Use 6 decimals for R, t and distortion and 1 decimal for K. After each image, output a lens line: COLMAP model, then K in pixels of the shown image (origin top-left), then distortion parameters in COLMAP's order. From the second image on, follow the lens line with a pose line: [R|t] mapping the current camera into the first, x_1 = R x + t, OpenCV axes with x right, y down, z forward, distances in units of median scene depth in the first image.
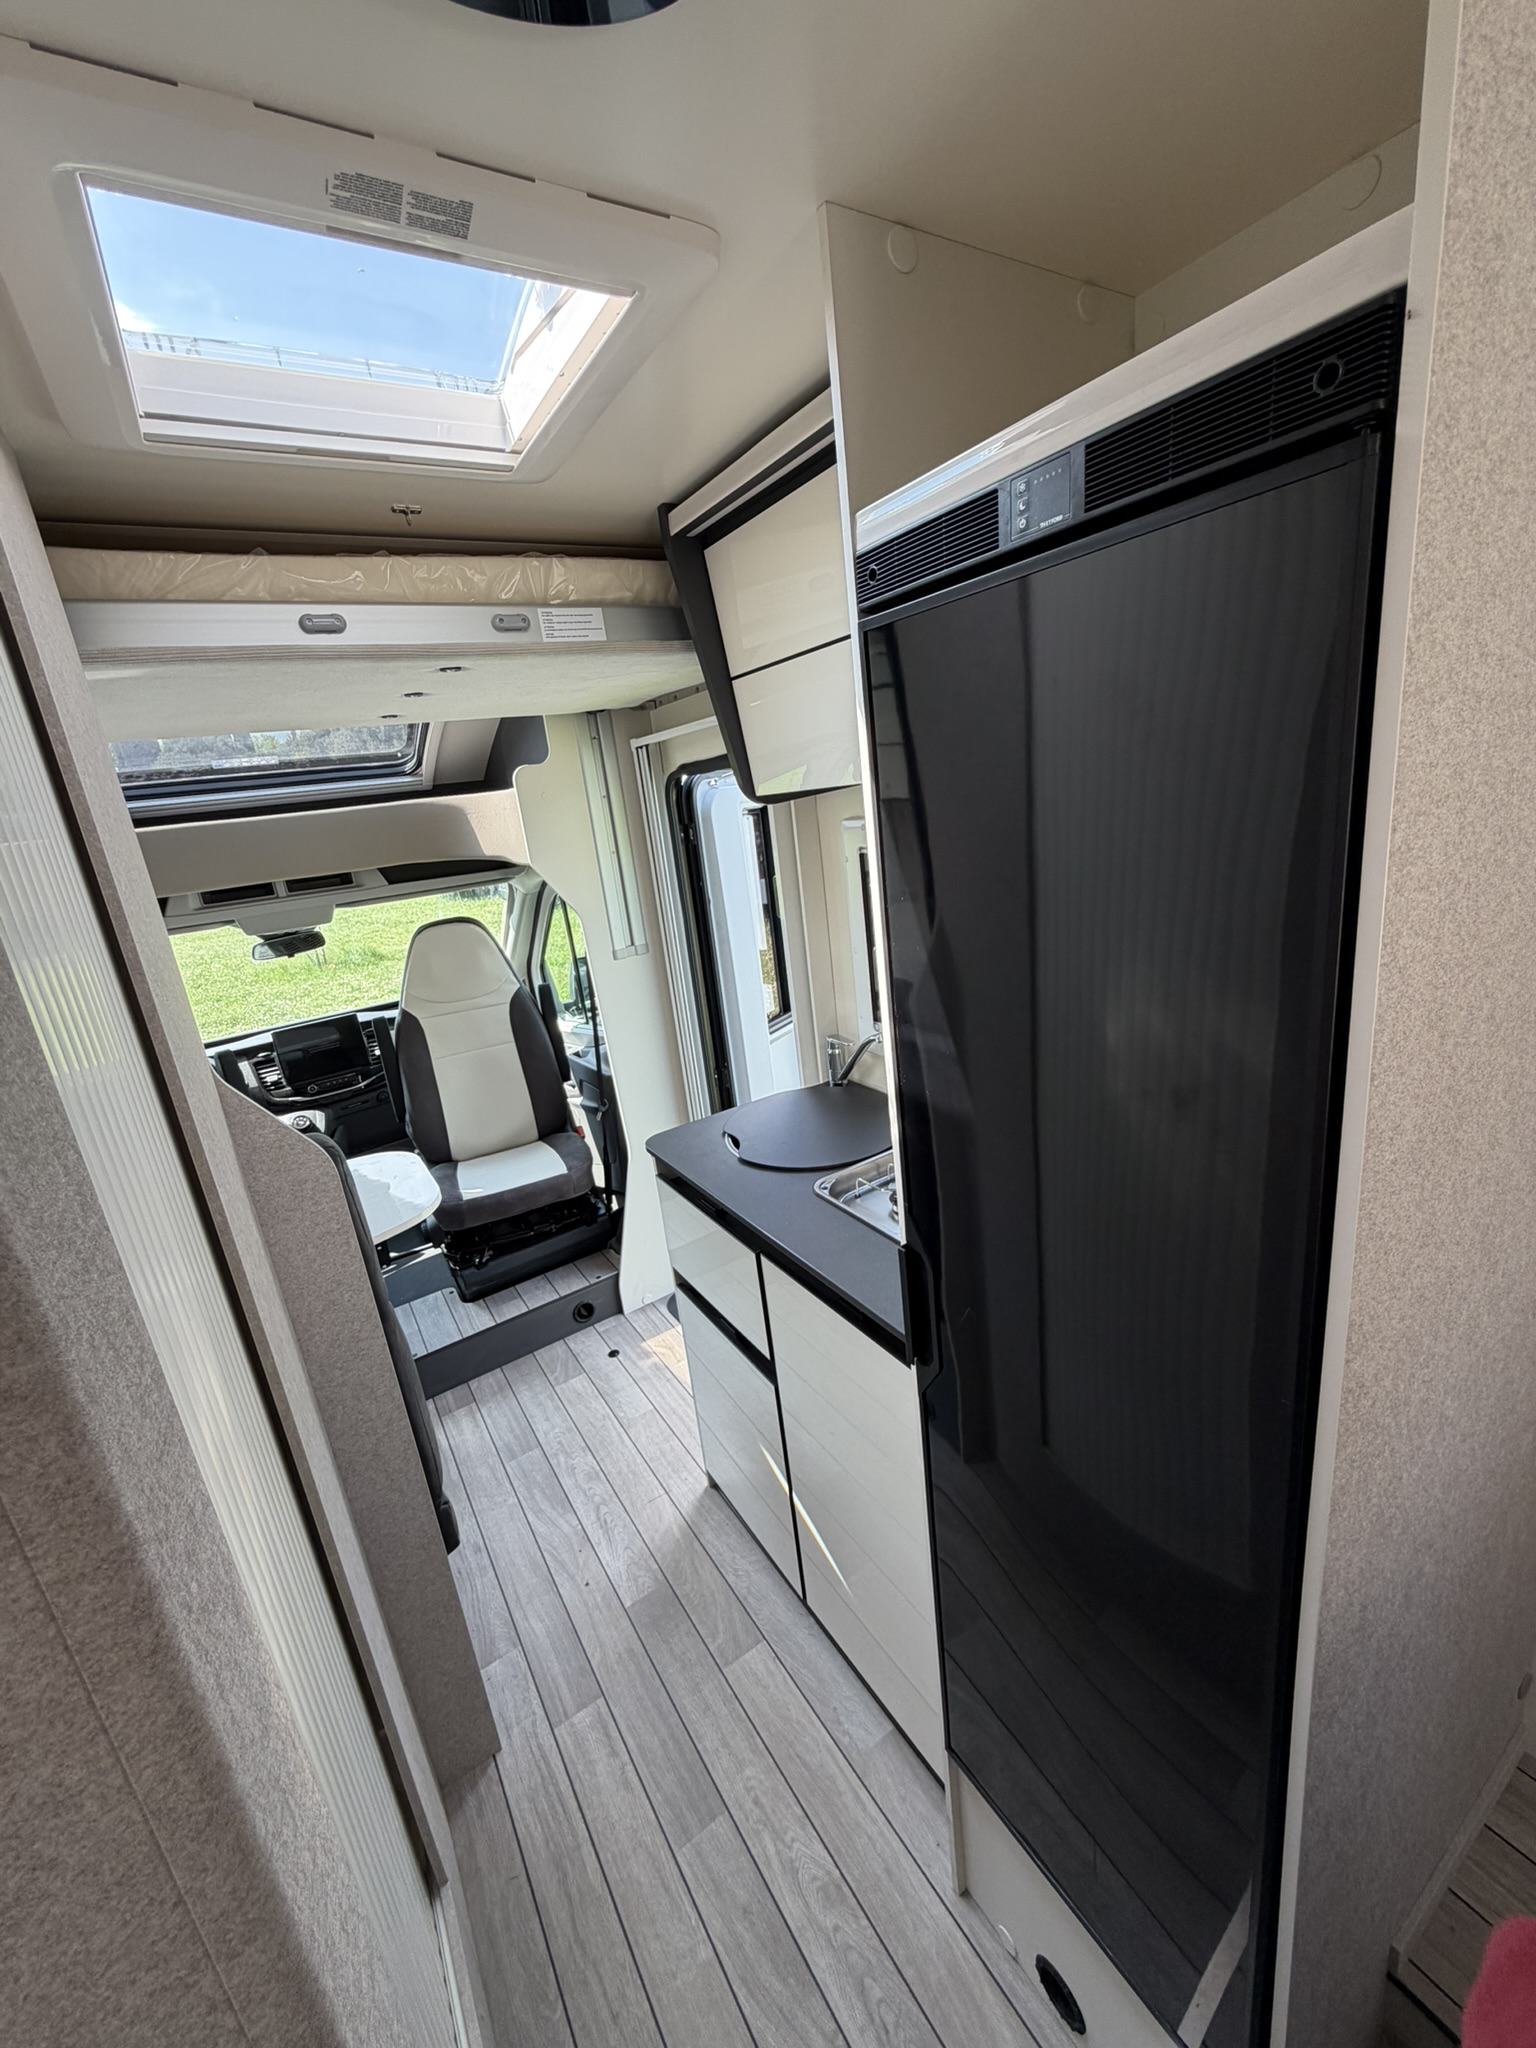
lens RADIAL K [[819.4, 0, 767.5], [0, 819.4, 1018.4], [0, 0, 1]] dist [-0.000787, 0.000486]
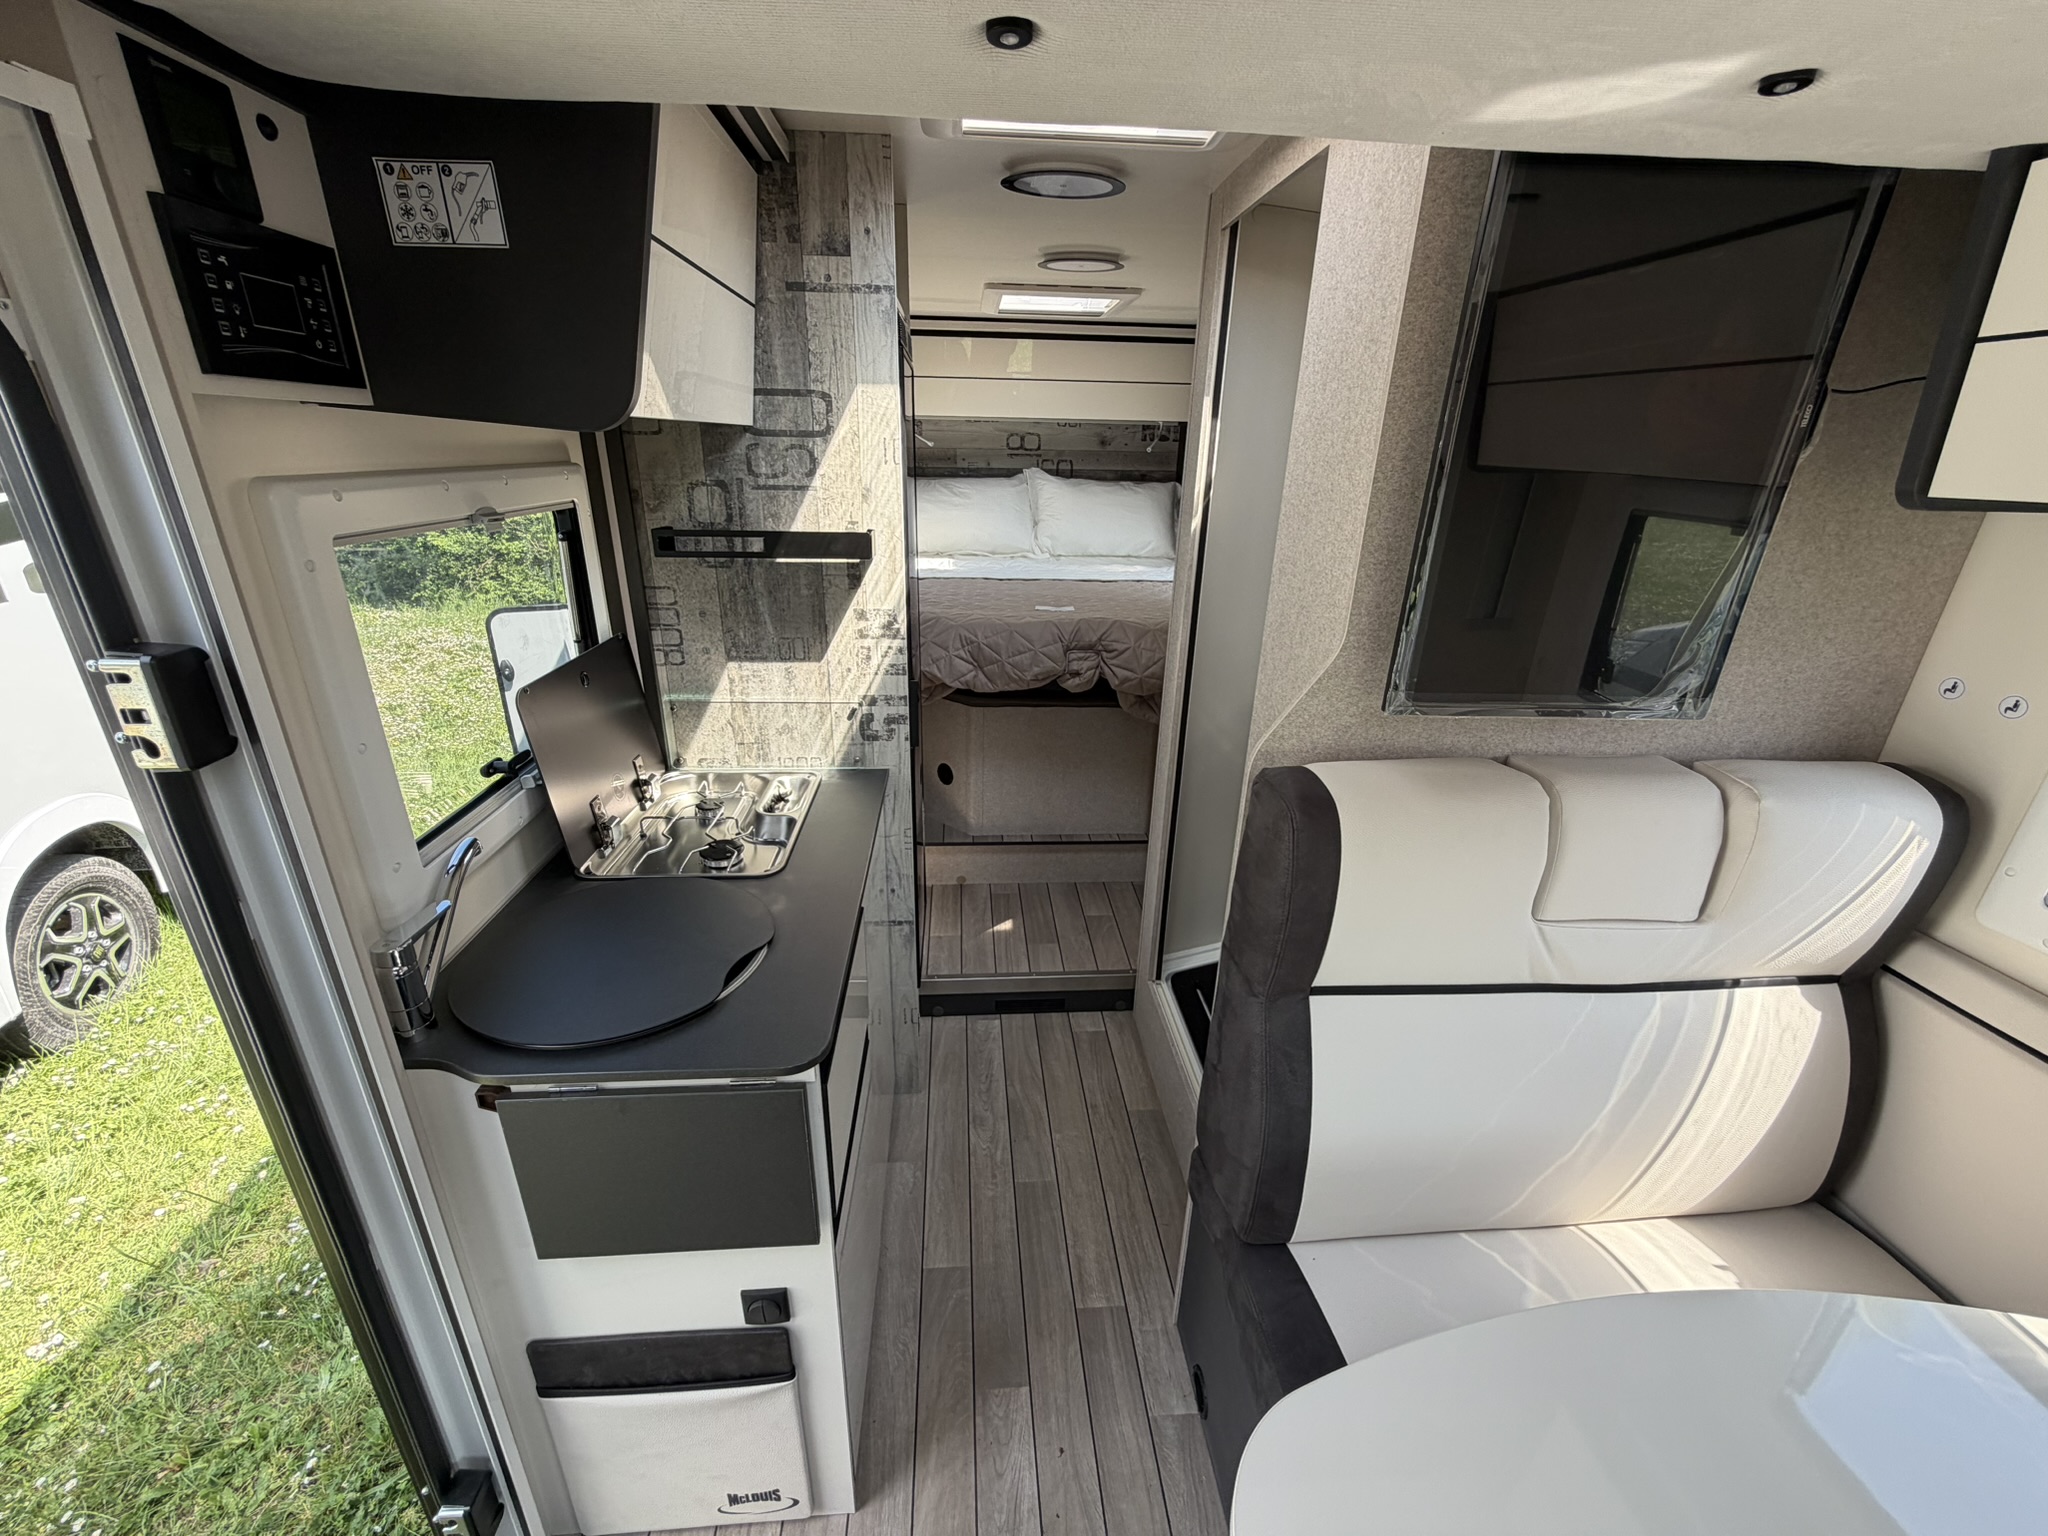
lens RADIAL K [[819.4, 0, 1018.6], [0, 819.4, 768.1], [0, 0, 1]] dist [-0.000787, 0.000486]
pose [[-0.875175, -0.081926, 0.476820, -0.389326], [0.207324, 0.826974, 0.522620, -0.200509], [-0.437134, 0.556240, -0.706761, 0.936481]]
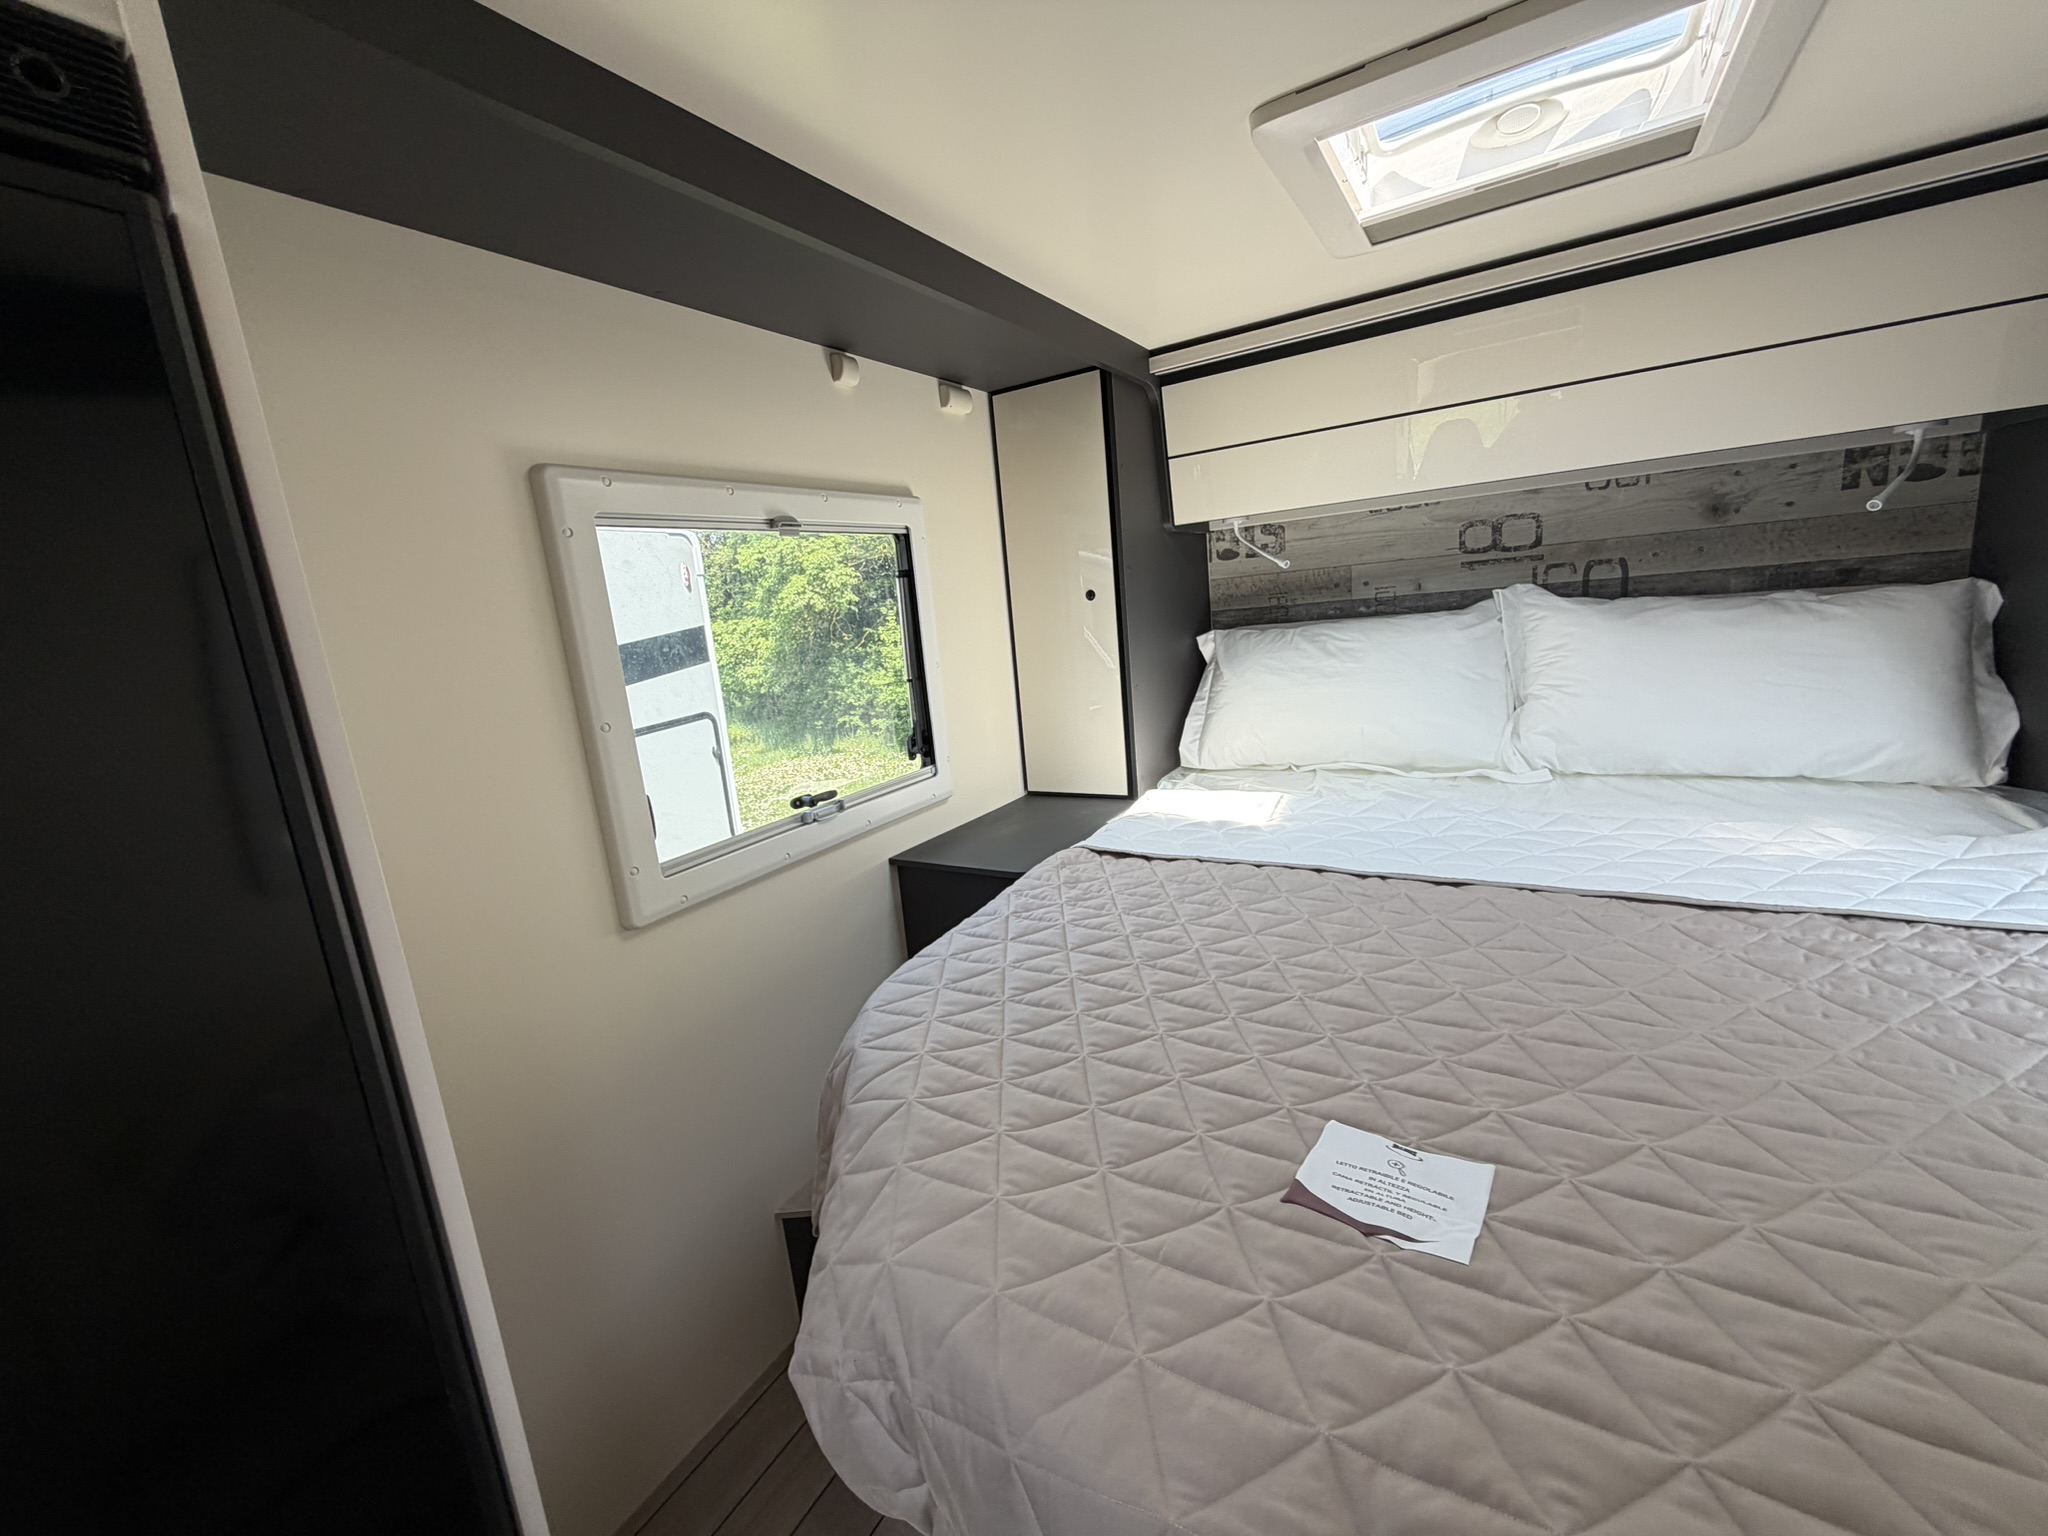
lens RADIAL K [[819.4, 0, 1020.2], [0, 819.4, 768.0], [0, 0, 1]] dist [-0.000787, 0.000486]
pose [[-0.429187, -0.023596, 0.902908, -0.066933], [0.379592, 0.902378, 0.204017, -0.006229], [-0.819578, 0.430298, -0.378332, 0.148258]]
